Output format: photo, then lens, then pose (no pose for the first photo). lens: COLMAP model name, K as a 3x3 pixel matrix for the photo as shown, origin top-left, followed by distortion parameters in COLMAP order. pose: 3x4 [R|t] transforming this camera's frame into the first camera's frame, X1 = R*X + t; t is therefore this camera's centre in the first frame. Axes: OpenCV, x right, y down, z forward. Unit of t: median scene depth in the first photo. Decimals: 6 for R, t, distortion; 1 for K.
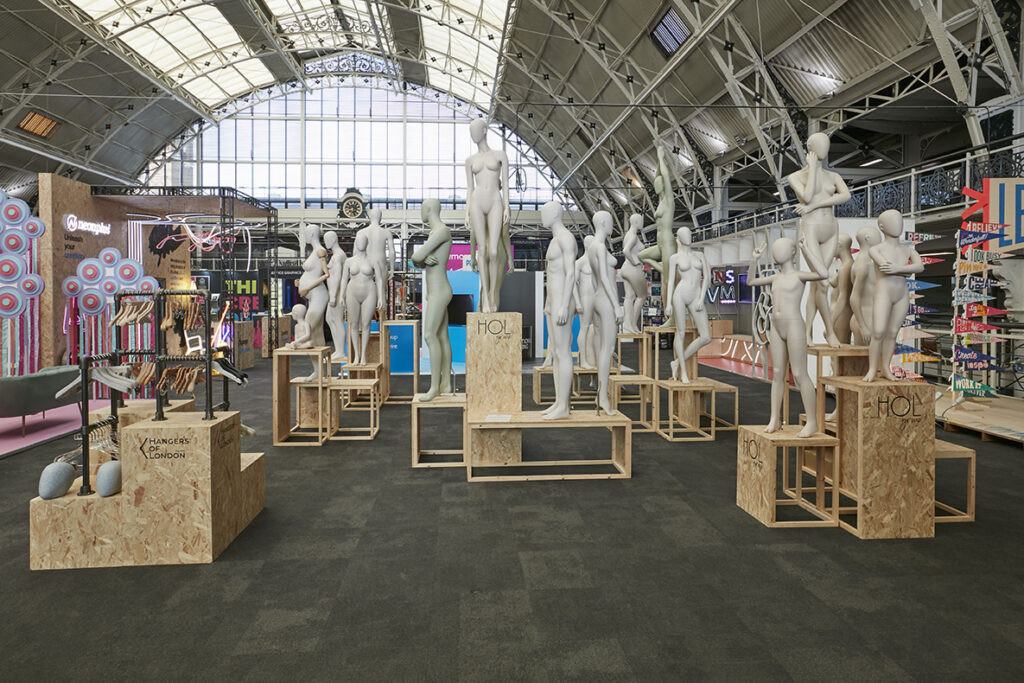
lens RADIAL K [[634.6, 0, 512.2], [0, 634.6, 310.9], [0, 0, 1]] dist [-0.025219, 0.024331]
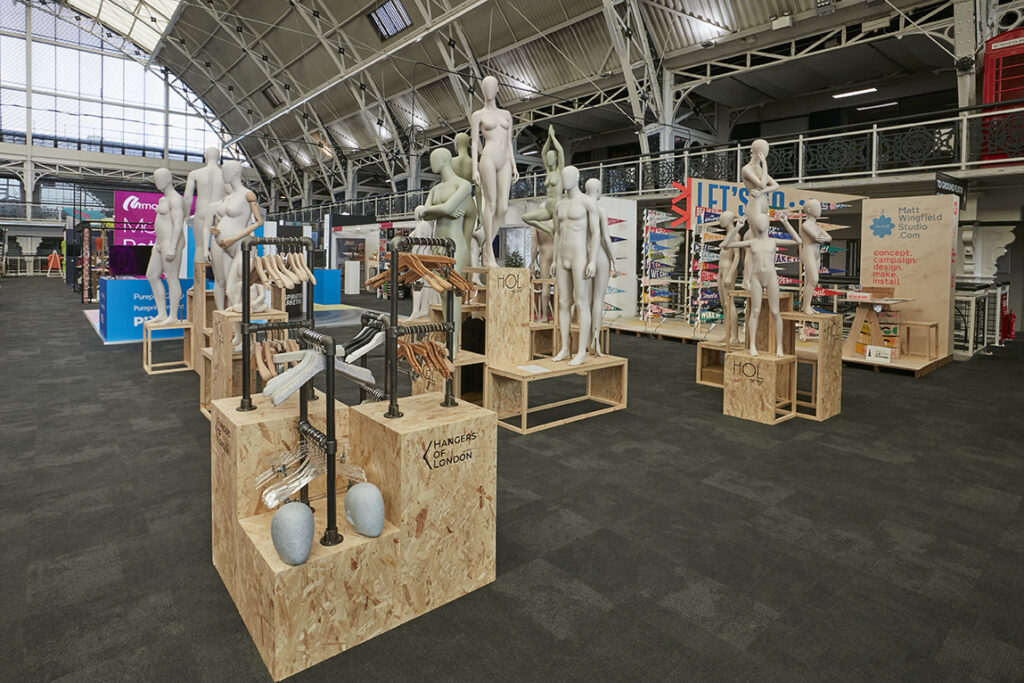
lens RADIAL K [[555.8, 0, 515.1], [0, 555.8, 274.1], [0, 0, 1]] dist [-0.042223, 0.020553]
pose [[0.812054, -0.008560, 0.583519, -0.259909], [-0.000467, 0.999883, 0.015317, -0.000451], [-0.583582, -0.012711, 0.811955, 0.127164]]
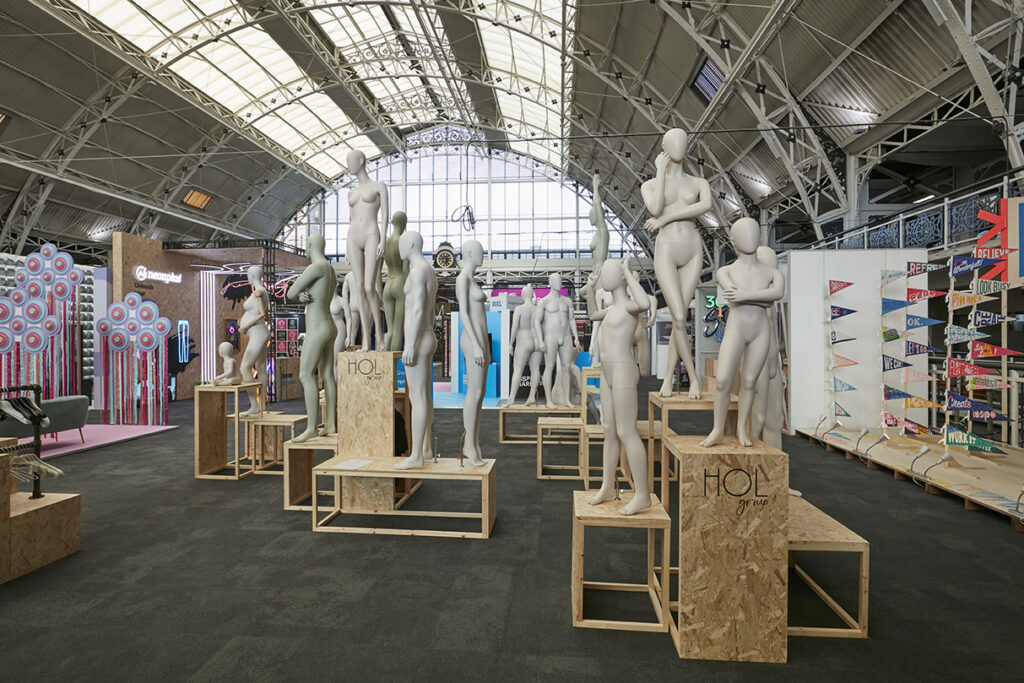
lens RADIAL K [[550.3, 0, 511.7], [0, 550.3, 345.7], [0, 0, 1]] dist [-0.032479, 0.014065]
pose [[0.984872, 0.002544, -0.173267, 0.156703], [-0.003274, 0.999987, -0.003925, -0.001566], [0.173254, 0.004433, 0.984867, 0.110007]]
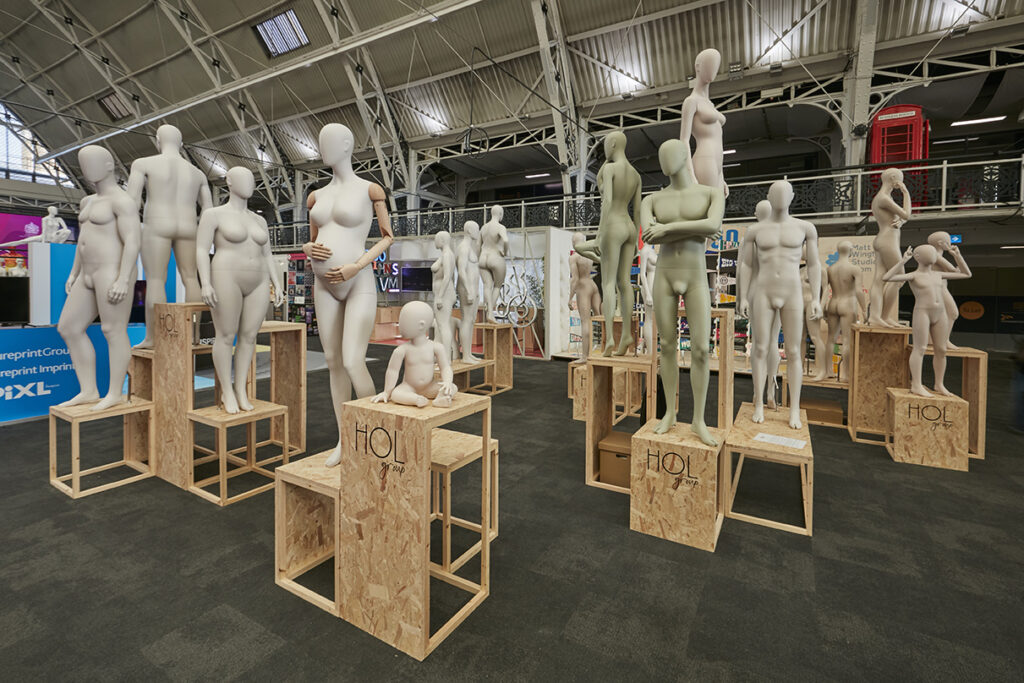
lens RADIAL K [[470.3, 0, 528.8], [0, 470.3, 296.7], [0, 0, 1]] dist [-0.002785, -0.000443]
pose [[0.571682, -0.009238, 0.820424, -0.283843], [0.010172, 0.999940, 0.004172, -0.007607], [-0.820413, 0.005960, 0.571741, 0.400144]]
